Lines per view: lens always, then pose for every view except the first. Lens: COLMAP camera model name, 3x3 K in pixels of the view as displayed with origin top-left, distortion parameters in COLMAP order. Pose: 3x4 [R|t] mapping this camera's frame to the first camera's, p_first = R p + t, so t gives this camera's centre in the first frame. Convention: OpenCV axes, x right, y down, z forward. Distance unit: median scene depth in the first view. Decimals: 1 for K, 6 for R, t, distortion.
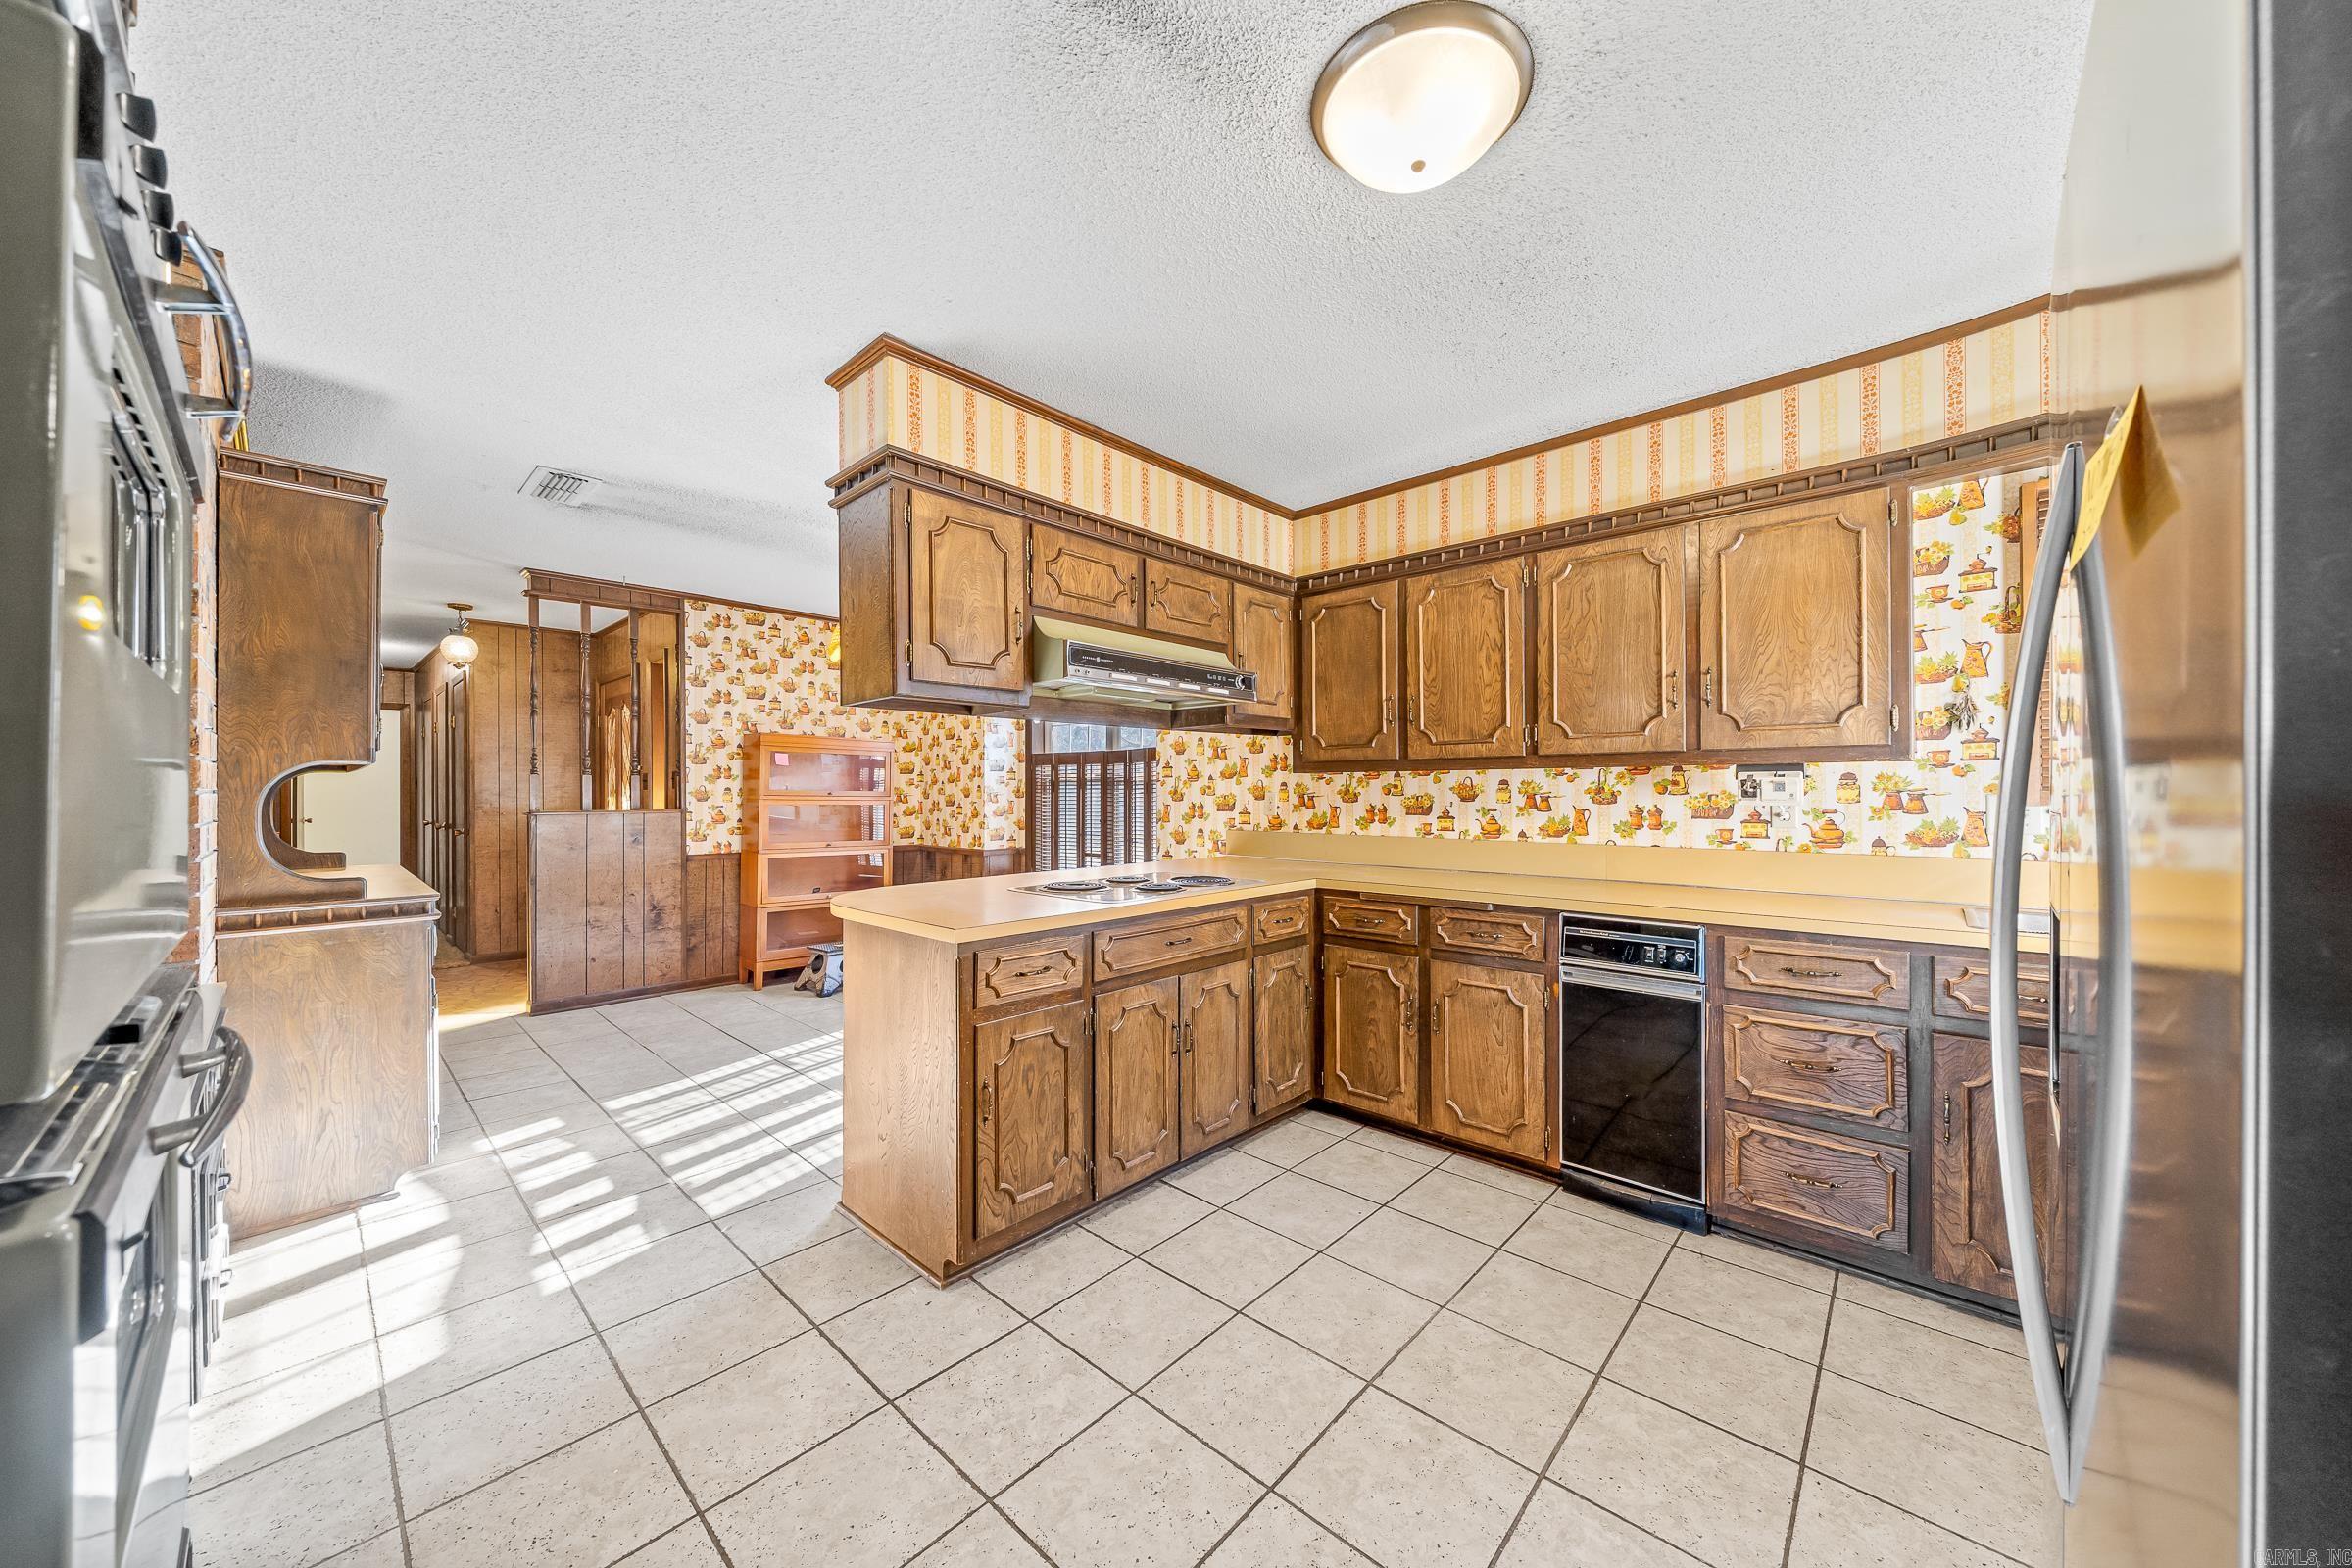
lens RADIAL K [[816.0, 0, 1186.9], [0, 816.0, 787.4], [0, 0, 1]] dist [-0.007246, -0.000190]
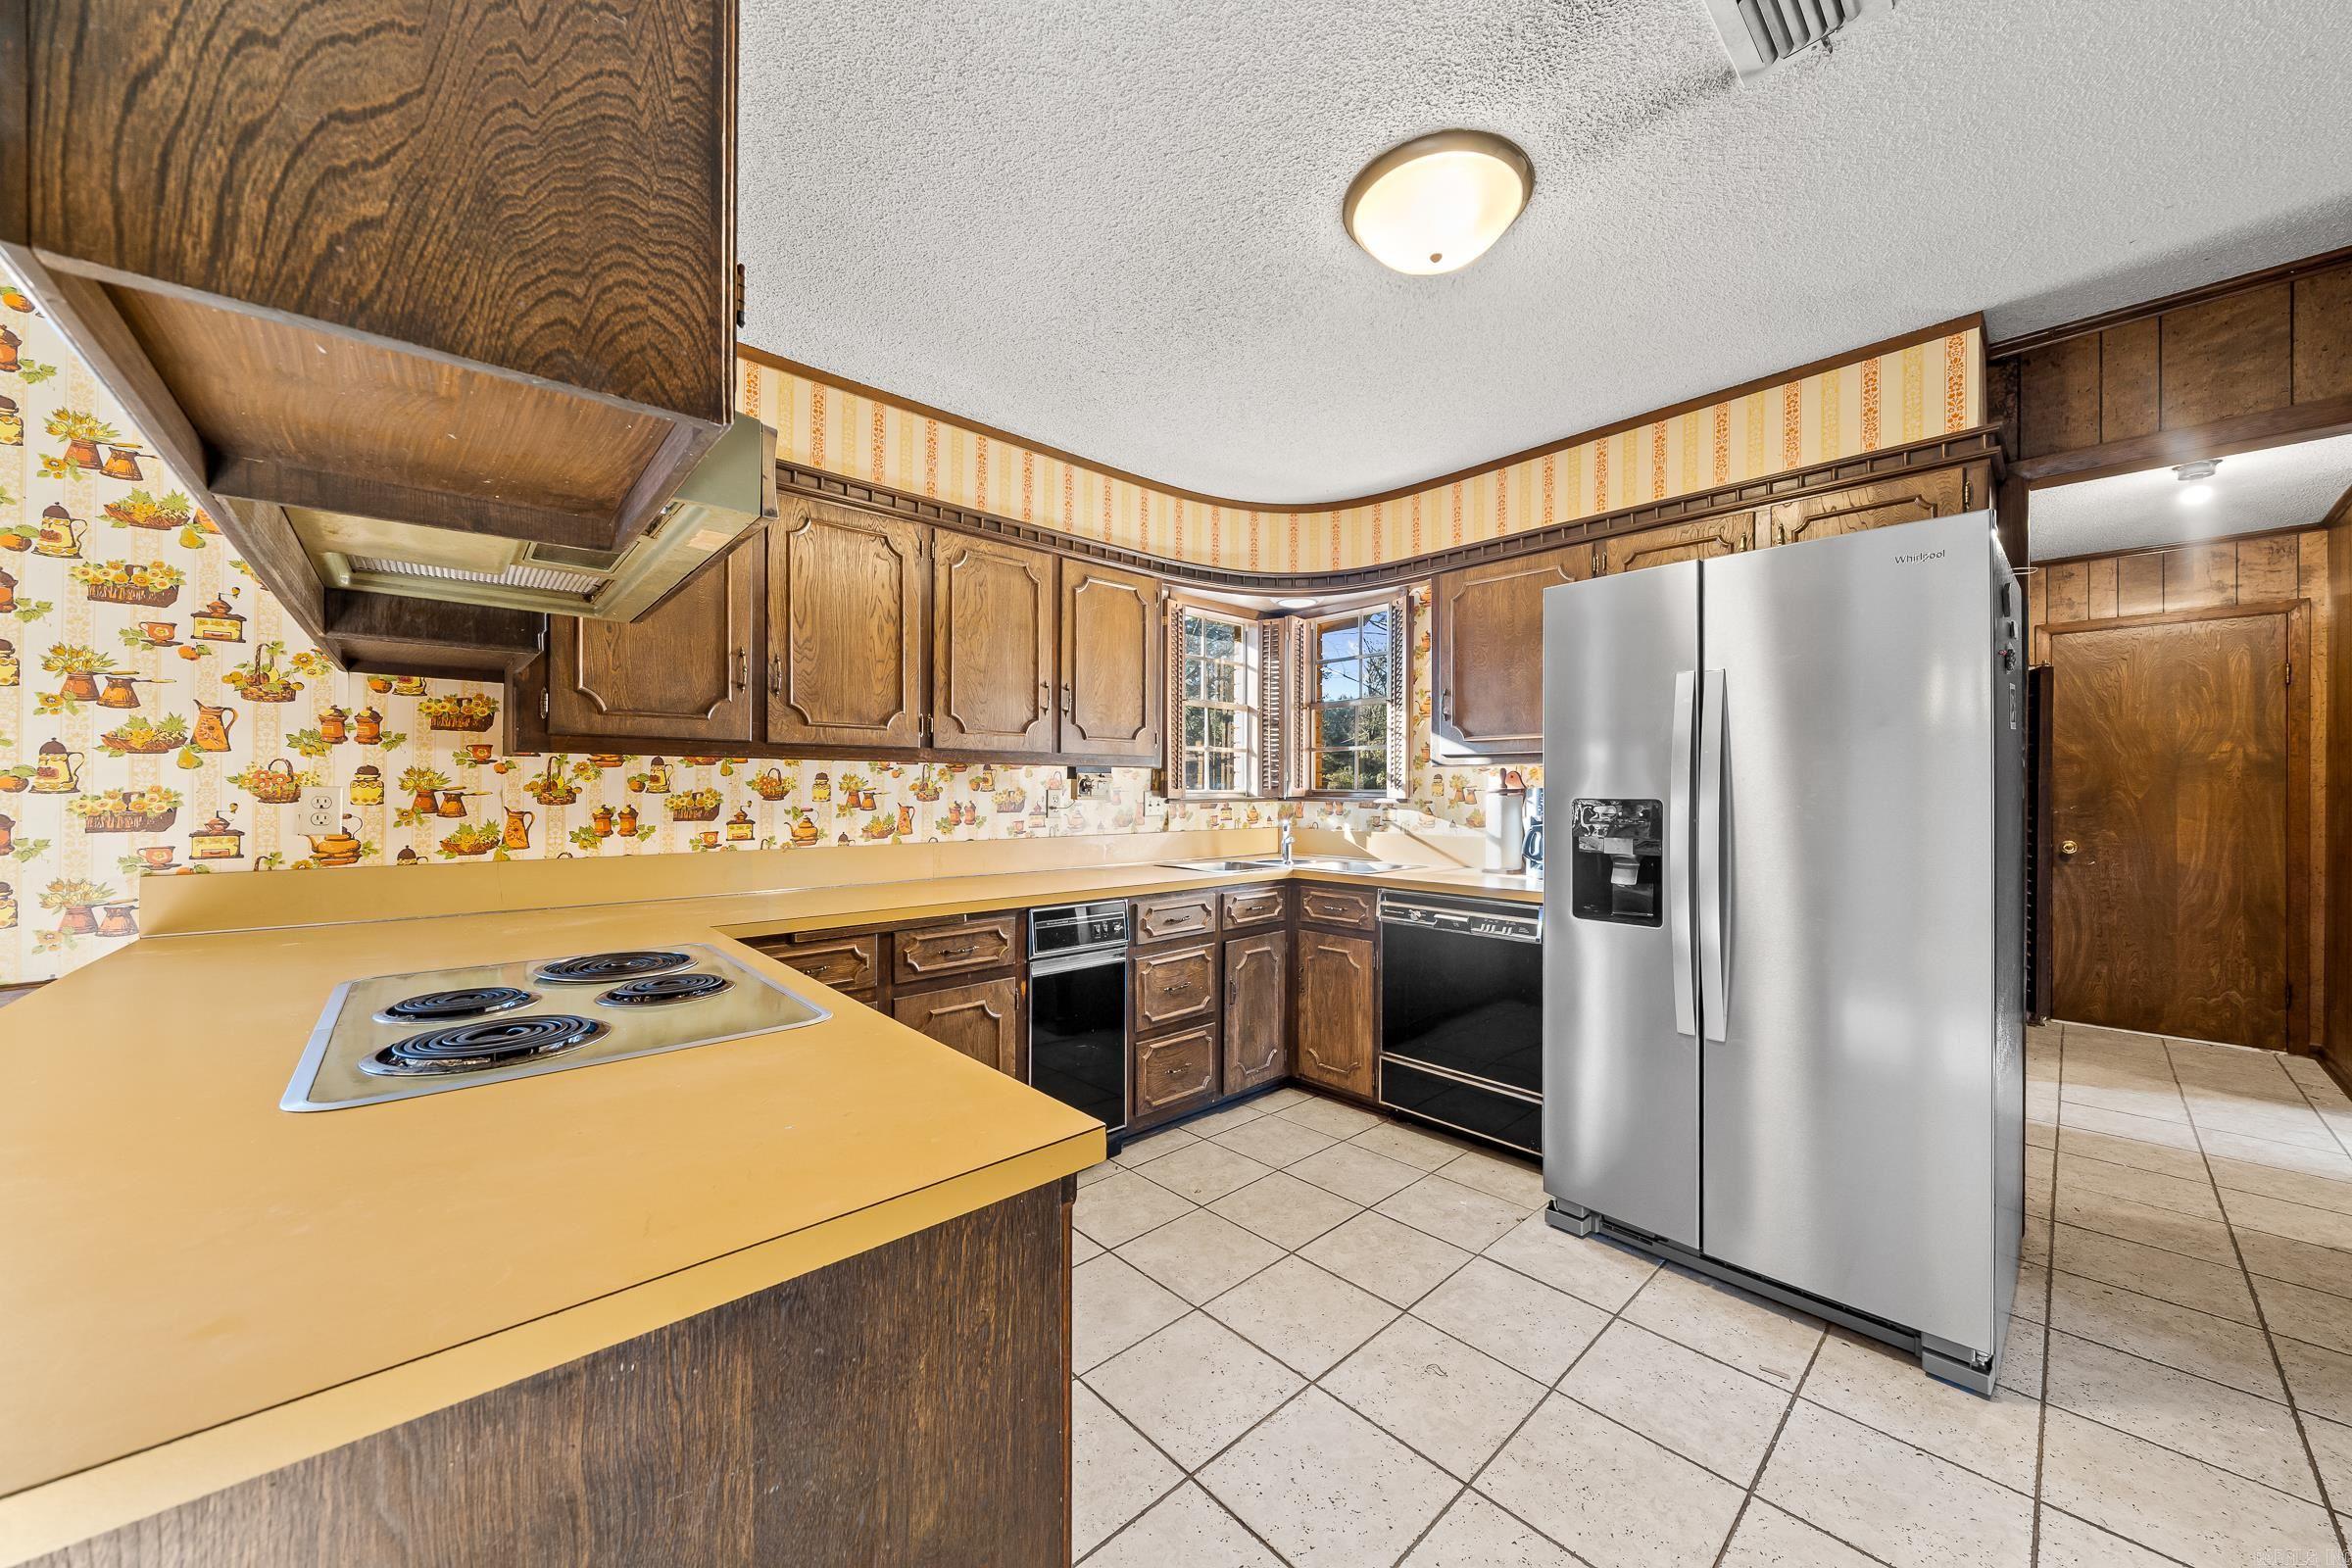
lens RADIAL K [[816.0, 0, 1150.1], [0, 816.0, 794.4], [0, 0, 1]] dist [-0.007246, -0.000190]
pose [[0.115494, 0.000825, 0.993308, -0.361660], [-0.006171, 0.999981, -0.000113, 0.008987], [-0.993289, -0.006117, 0.115497, 0.516594]]
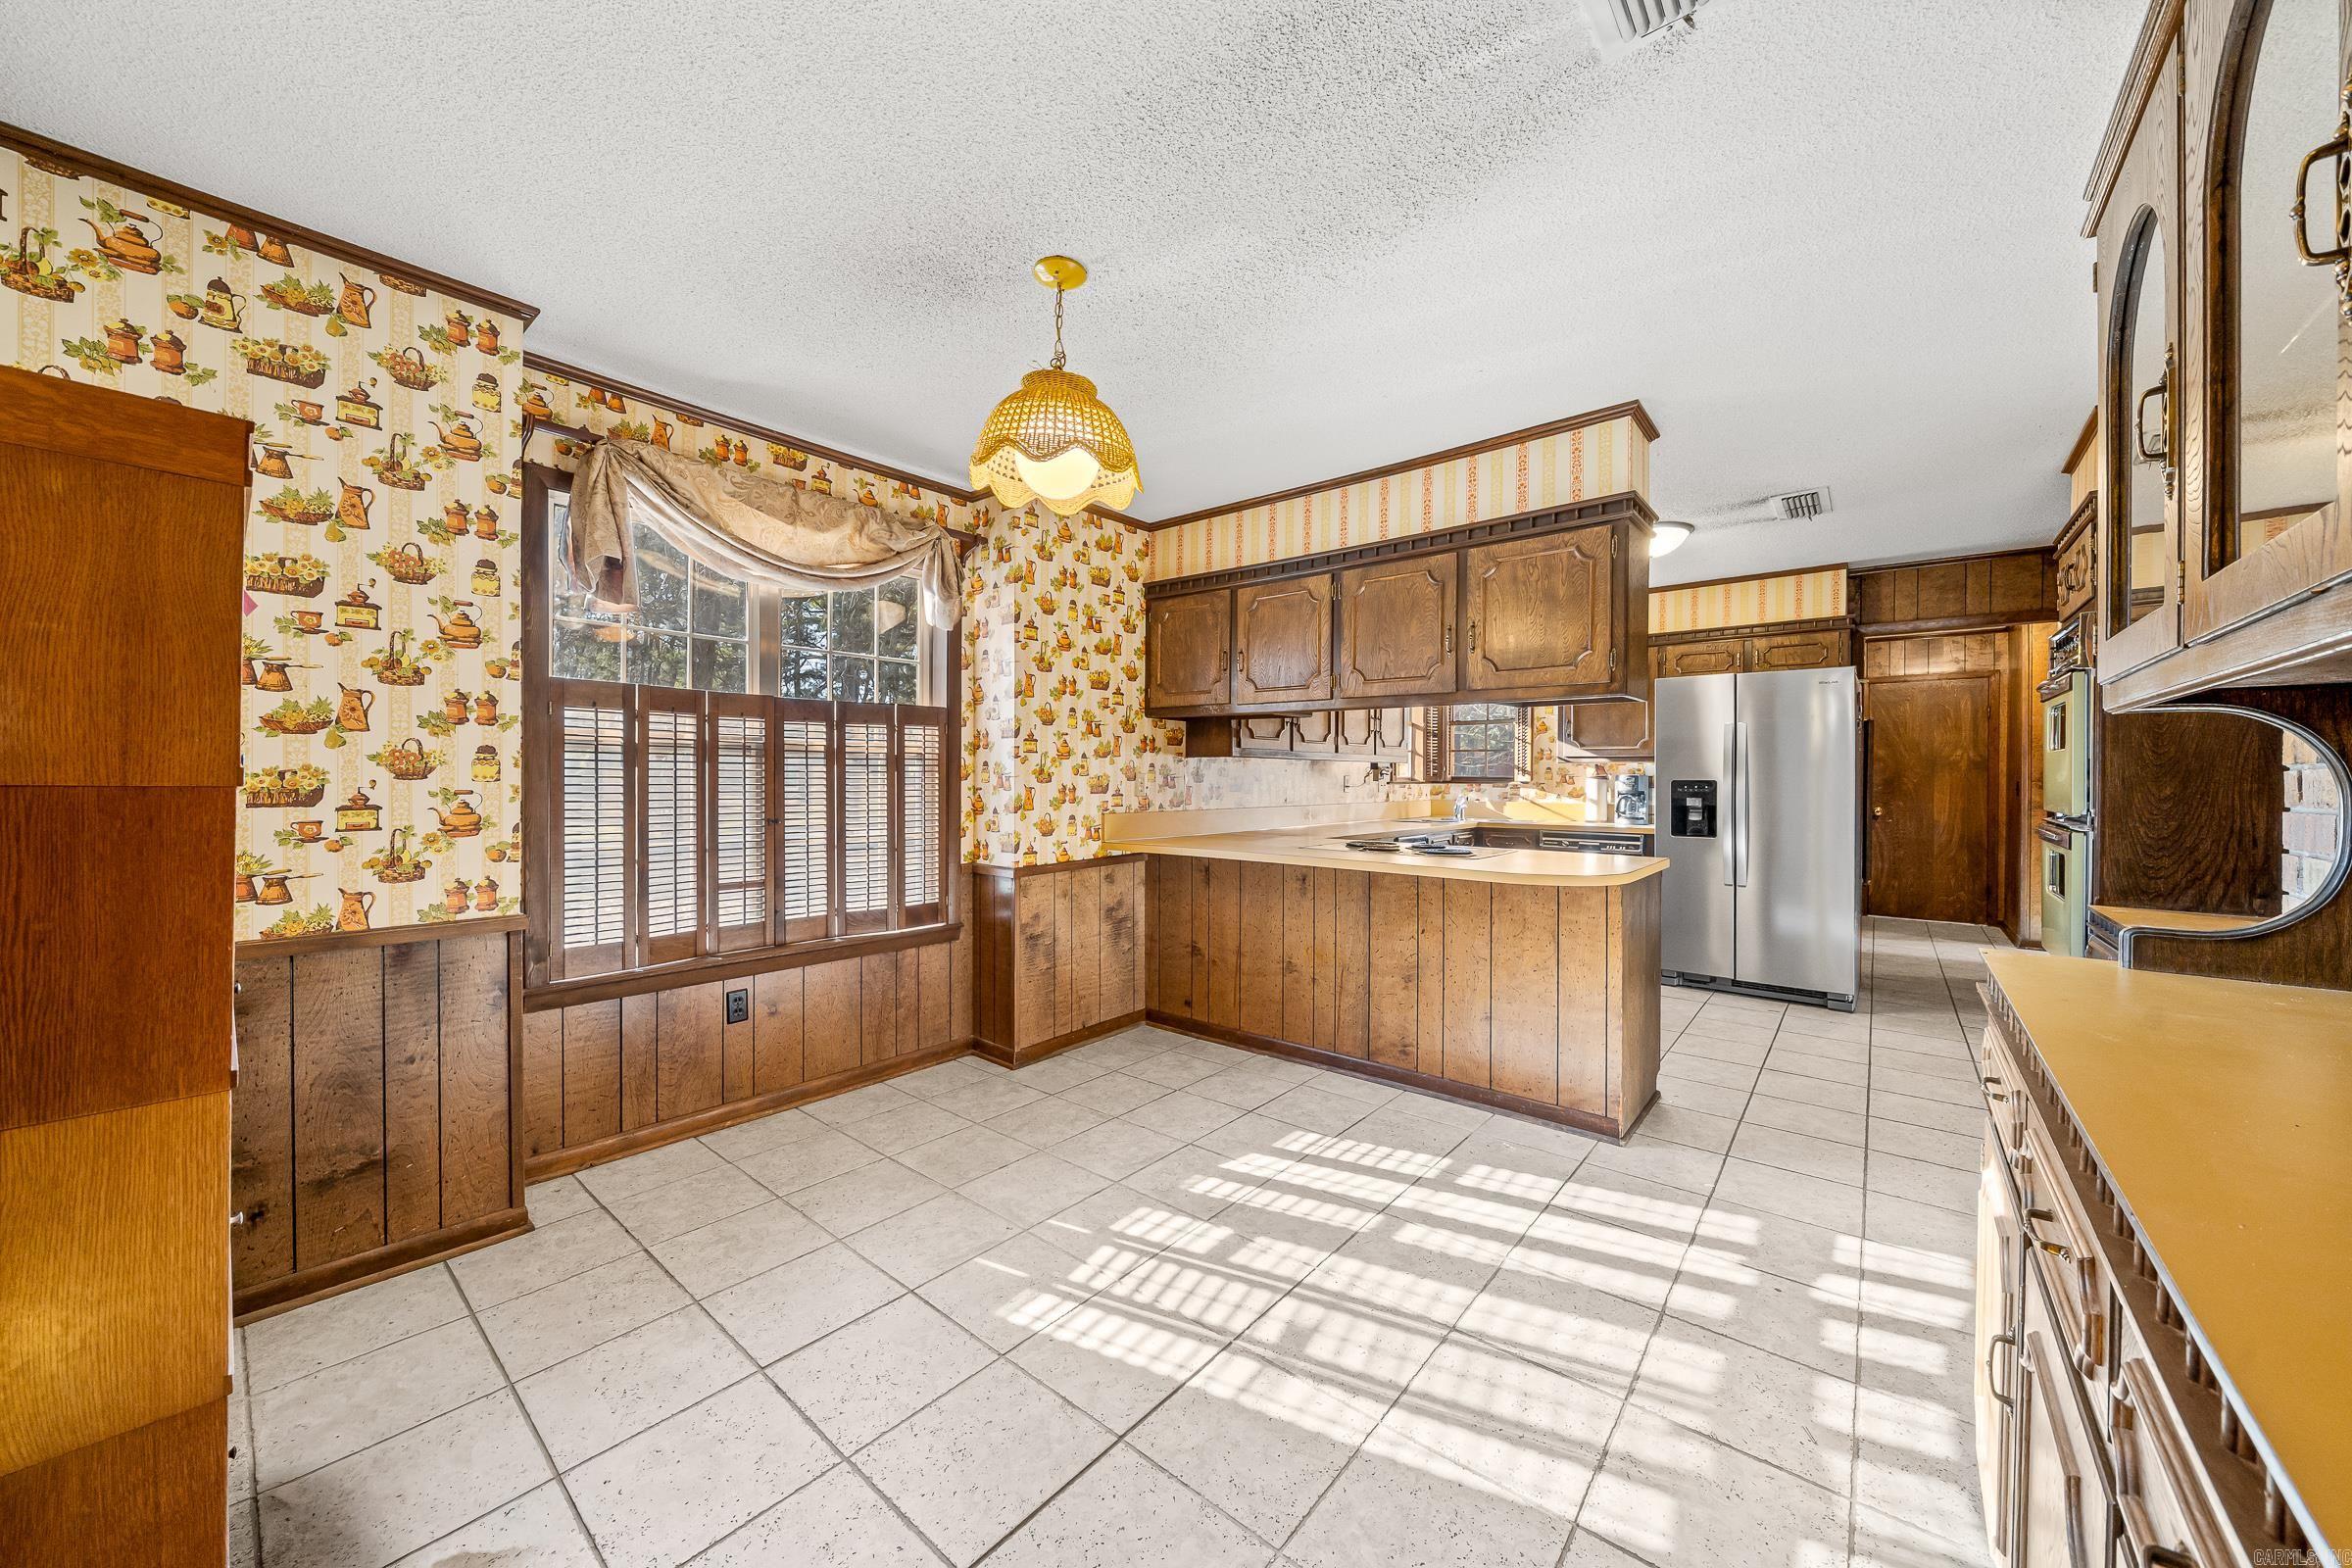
lens RADIAL K [[816.0, 0, 1156.5], [0, 816.0, 775.0], [0, 0, 1]] dist [-0.007246, -0.000190]
pose [[-0.009455, -0.000300, 0.999955, -0.888000], [-0.010876, 0.999941, 0.000197, 0.008306], [-0.999896, -0.010874, -0.009457, 0.999620]]
